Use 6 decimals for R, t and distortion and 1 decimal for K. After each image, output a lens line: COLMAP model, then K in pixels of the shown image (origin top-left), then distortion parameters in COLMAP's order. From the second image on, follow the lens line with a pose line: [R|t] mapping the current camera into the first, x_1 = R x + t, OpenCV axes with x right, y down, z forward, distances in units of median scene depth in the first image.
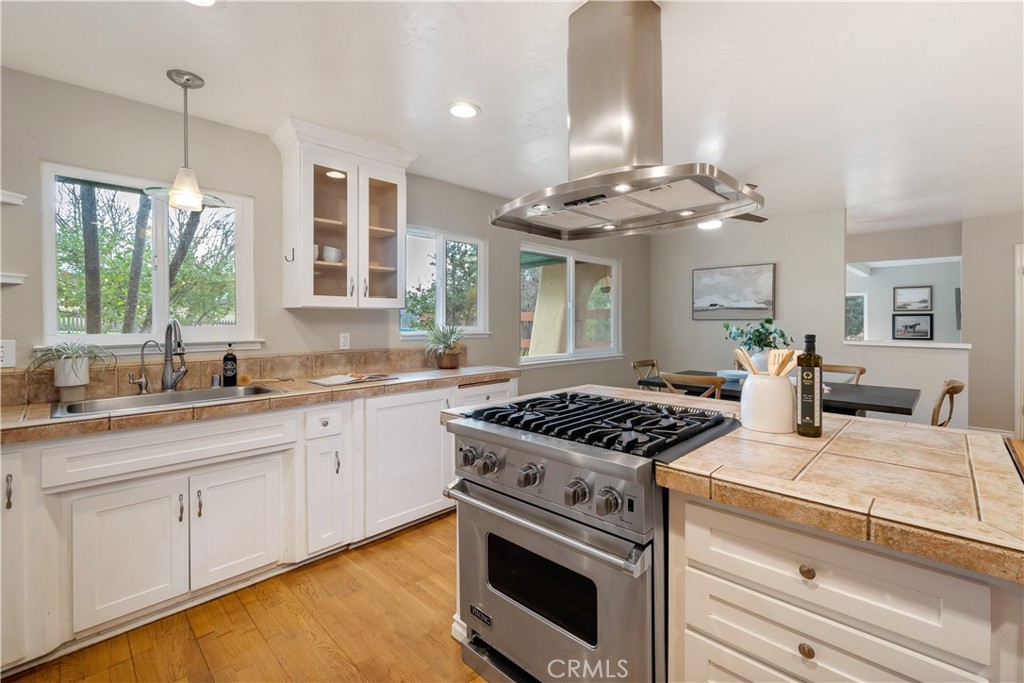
lens RADIAL K [[446.0, 0, 517.3], [0, 446.0, 325.2], [0, 0, 1]] dist [-0.000419, 0.000096]
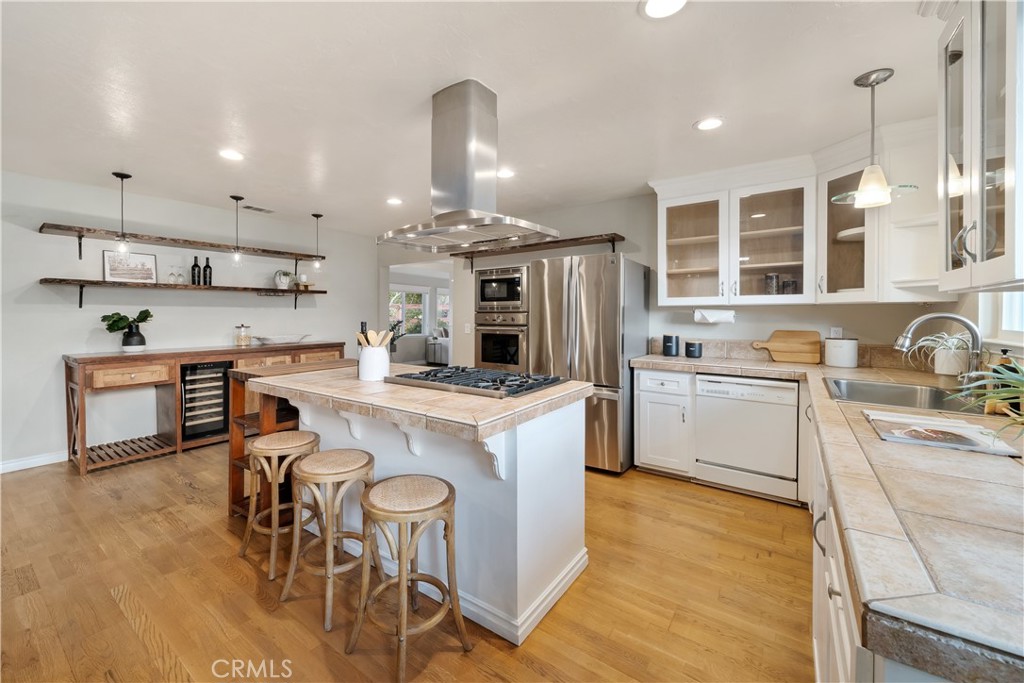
lens RADIAL K [[418.9, 0, 474.1], [0, 418.9, 315.5], [0, 0, 1]] dist [0.001722, 0.000088]
pose [[-0.992403, -0.000744, -0.123031, 0.222864], [-0.002689, 0.999874, 0.015642, -0.018680], [0.123004, 0.015854, -0.992280, 1.472737]]
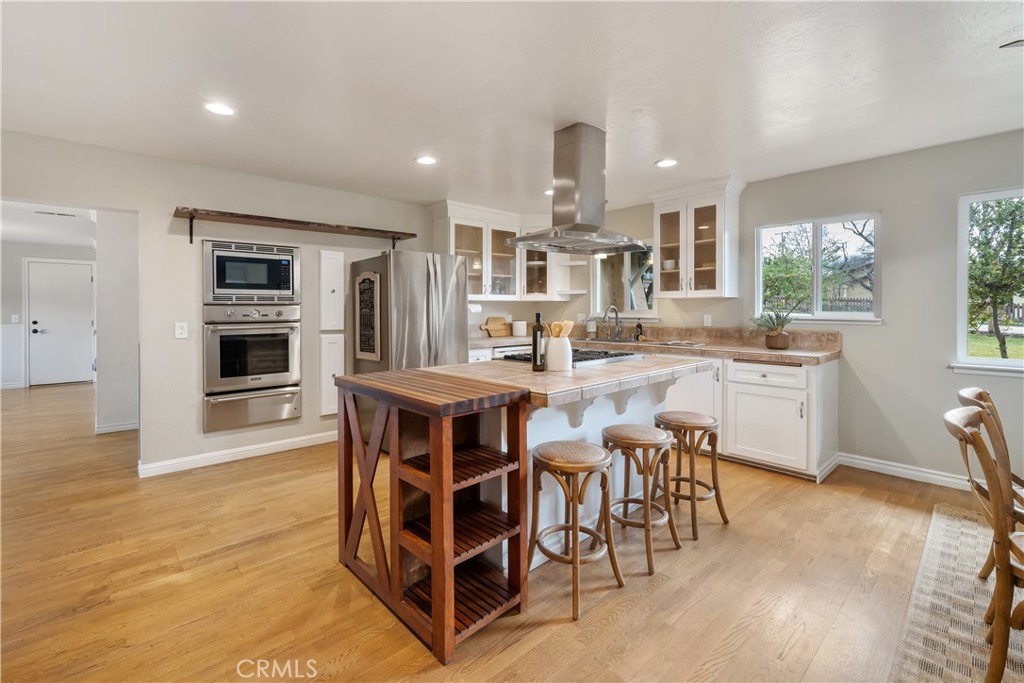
lens RADIAL K [[449.1, 0, 497.8], [0, 449.1, 312.3], [0, 0, 1]] dist [0.000112, 0.000098]
pose [[-0.066506, 0.007842, -0.997755, 1.283637], [-0.007742, 0.999935, 0.008375, 0.002737], [0.997756, 0.008282, -0.066441, 0.501829]]
